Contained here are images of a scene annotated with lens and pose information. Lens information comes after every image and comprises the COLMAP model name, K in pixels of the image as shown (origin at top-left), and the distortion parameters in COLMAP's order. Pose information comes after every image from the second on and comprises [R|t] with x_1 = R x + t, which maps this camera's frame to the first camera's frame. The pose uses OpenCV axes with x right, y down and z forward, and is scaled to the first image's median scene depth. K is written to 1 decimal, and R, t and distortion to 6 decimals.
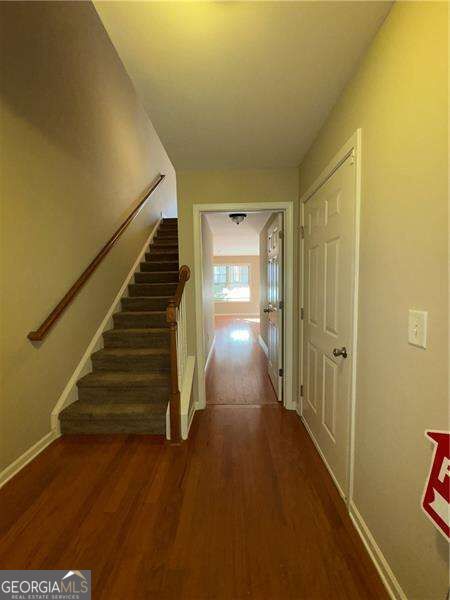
lens RADIAL K [[240.2, 0, 226.4], [0, 240.2, 301.3], [0, 0, 1]] dist [-0.001096, 0.000273]
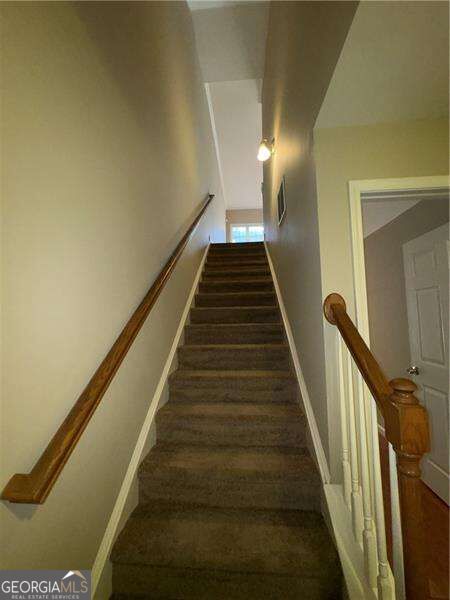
lens RADIAL K [[240.2, 0, 225.0], [0, 240.2, 297.6], [0, 0, 1]] dist [-0.001096, 0.000273]
pose [[0.998678, -0.001790, -0.051379, -0.227329], [-0.007015, 0.985302, -0.170680, -0.028774], [0.050929, 0.170815, 0.983986, 0.290398]]
